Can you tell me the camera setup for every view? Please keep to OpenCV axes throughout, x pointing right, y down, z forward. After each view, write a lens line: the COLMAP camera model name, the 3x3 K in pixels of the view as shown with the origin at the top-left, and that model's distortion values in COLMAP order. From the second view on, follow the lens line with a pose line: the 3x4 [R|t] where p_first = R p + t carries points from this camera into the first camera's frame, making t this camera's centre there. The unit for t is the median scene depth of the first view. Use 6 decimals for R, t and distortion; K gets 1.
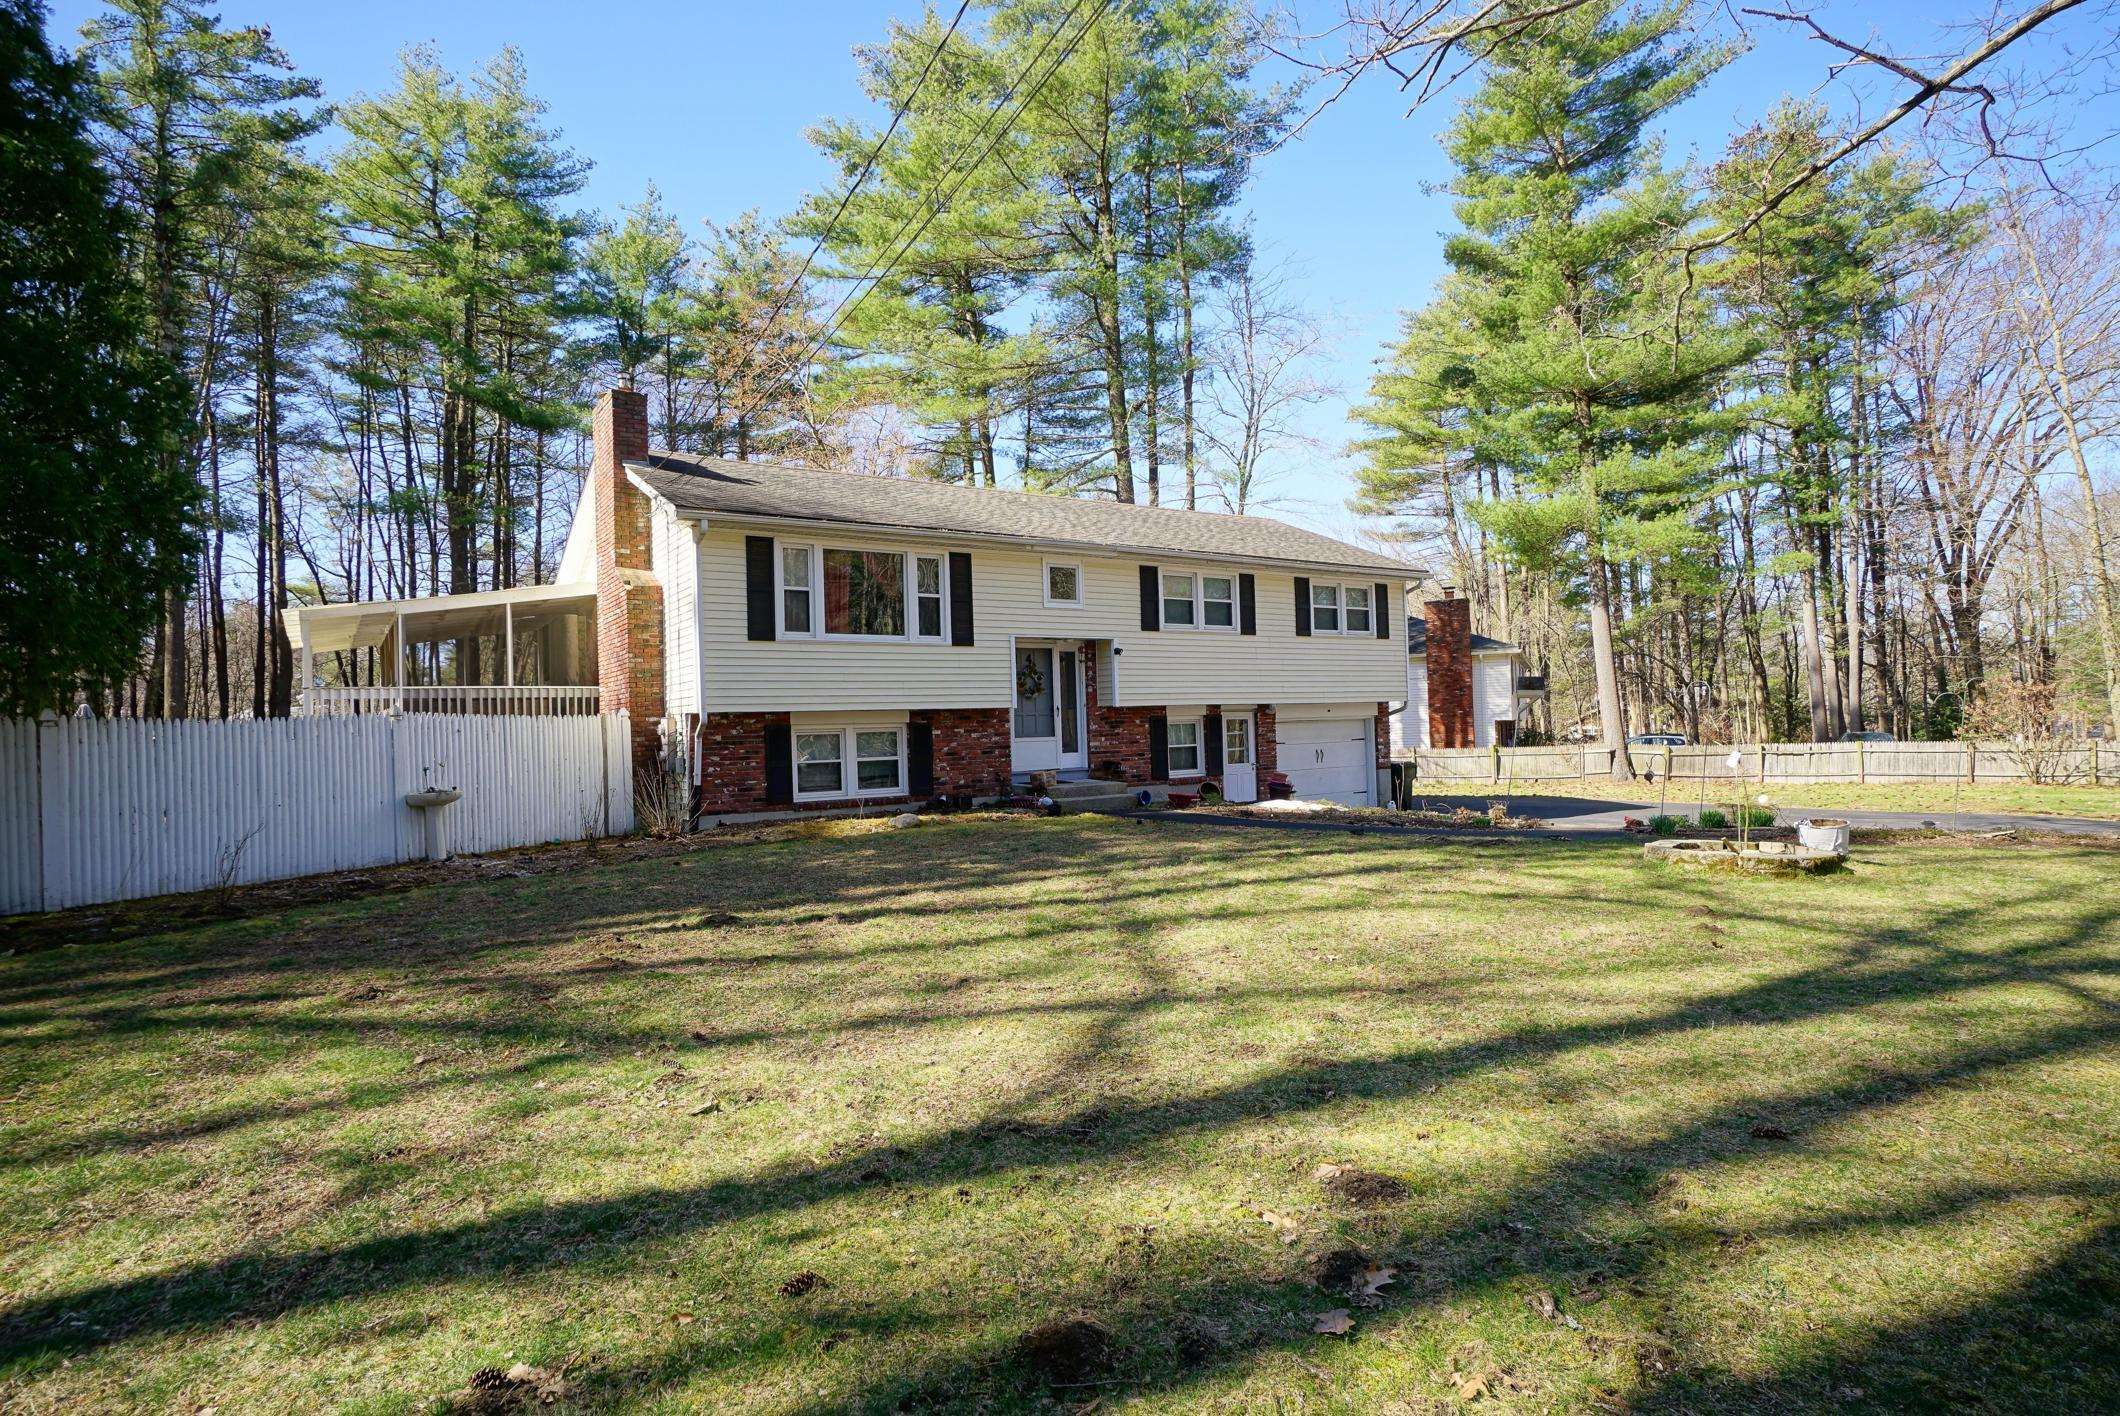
lens RADIAL K [[1092.9, 0, 1060.0], [0, 1092.9, 708.0], [0, 0, 1]] dist [-0.023140, -0.000334]
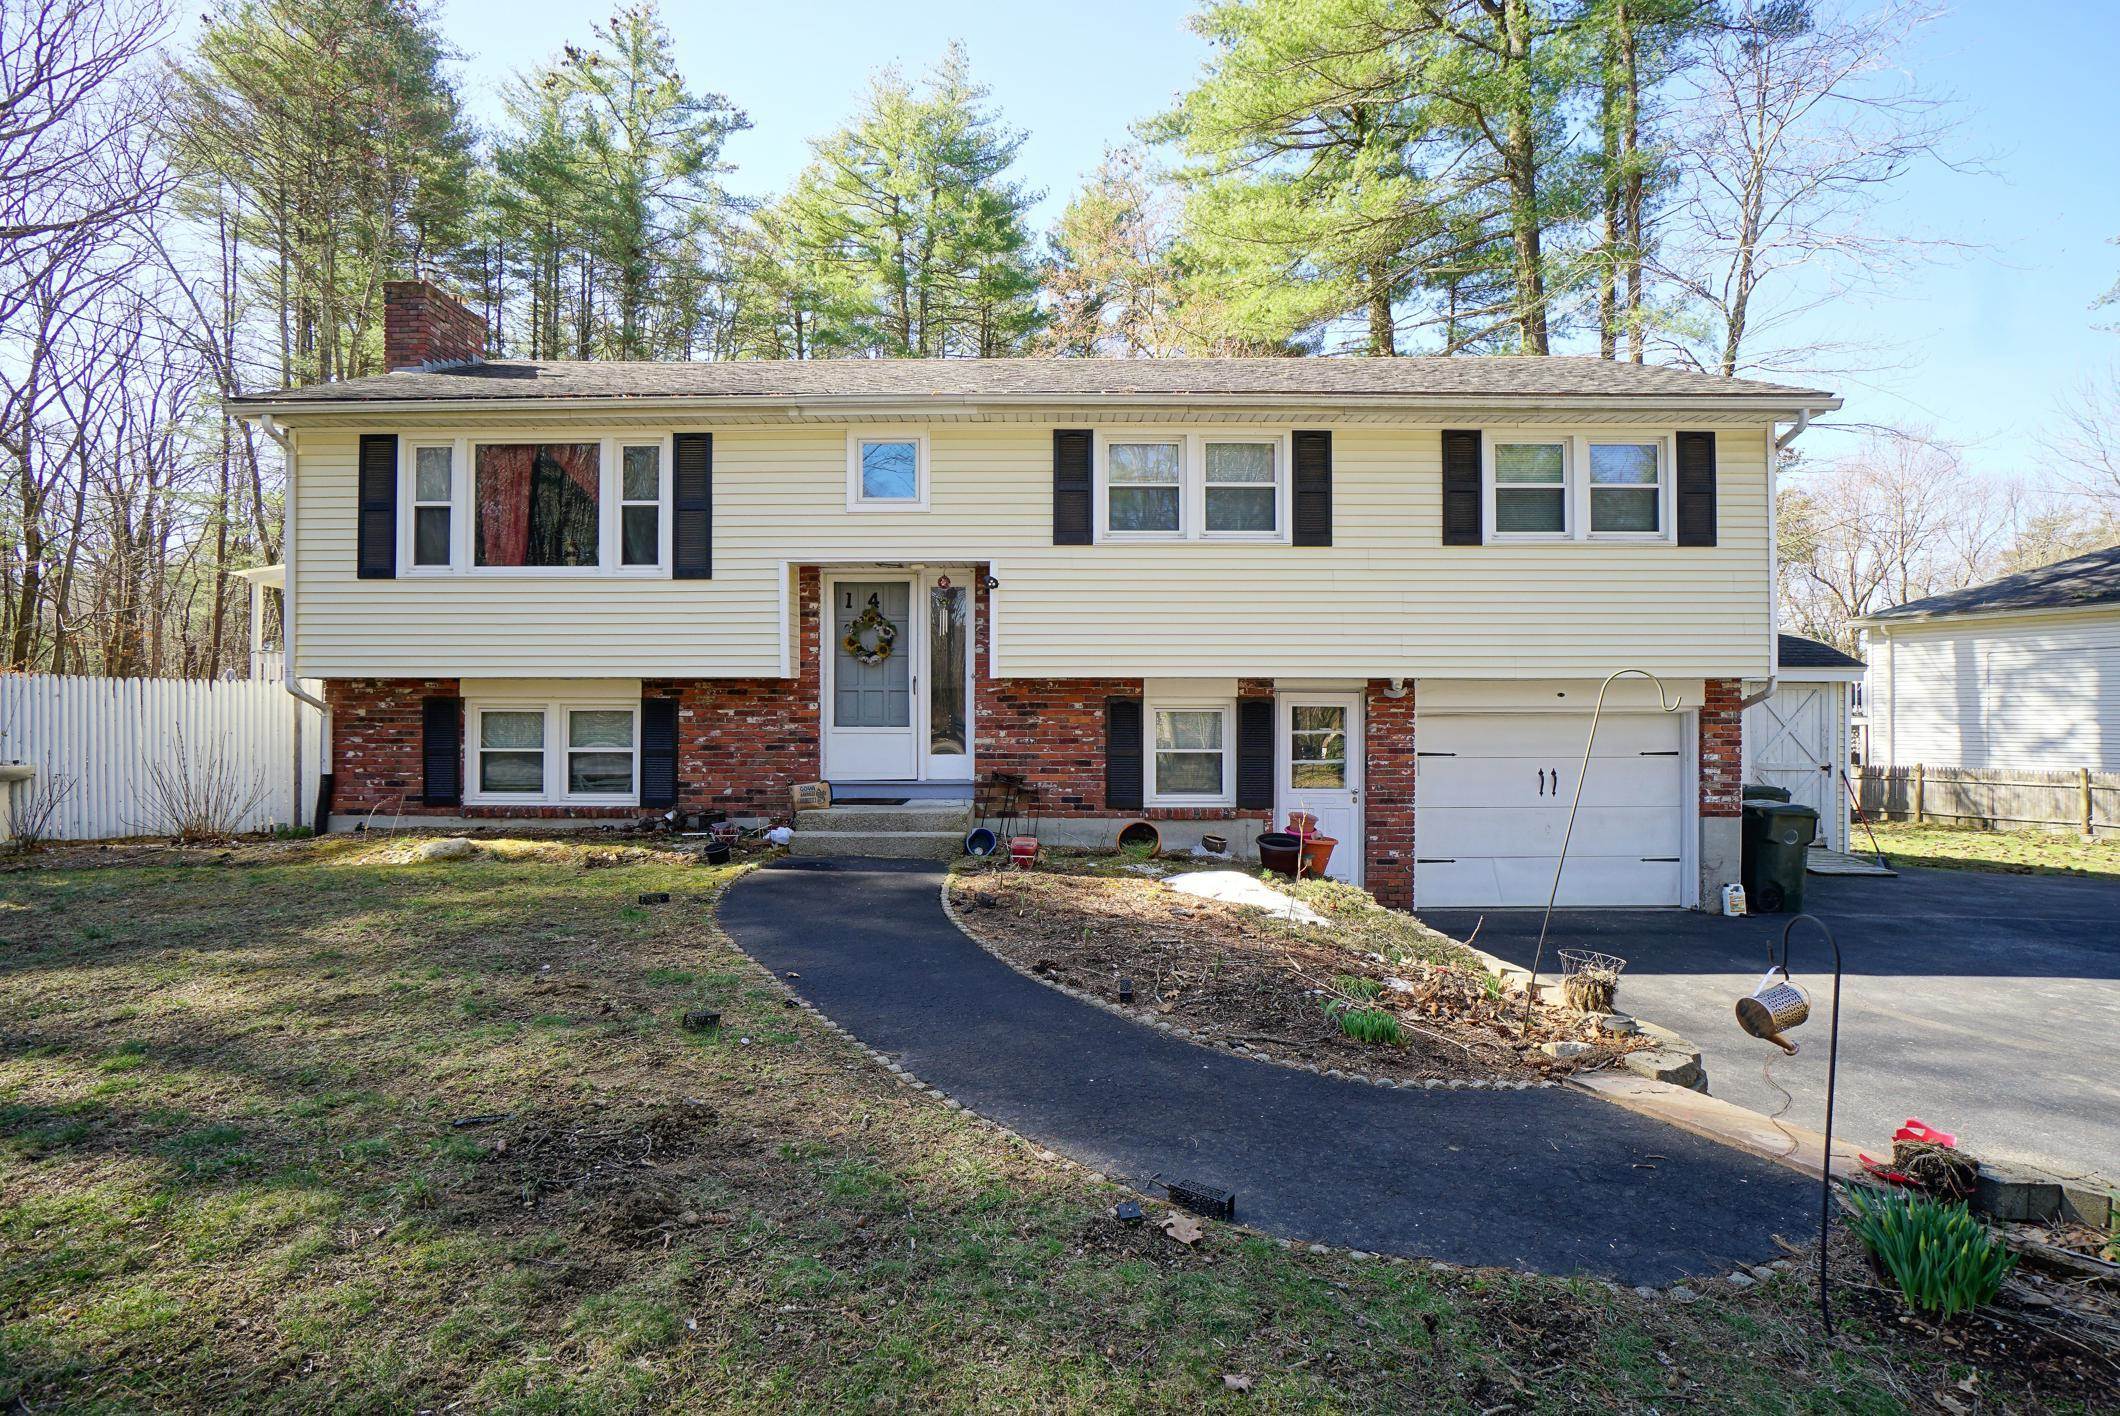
lens RADIAL K [[1092.9, 0, 1060.0], [0, 1092.9, 708.0], [0, 0, 1]] dist [-0.023140, -0.000334]
pose [[0.817222, 0.017957, -0.576043, 0.445772], [-0.013859, 0.999838, 0.011507, 0.008250], [0.576156, -0.001421, 0.817338, 0.590405]]
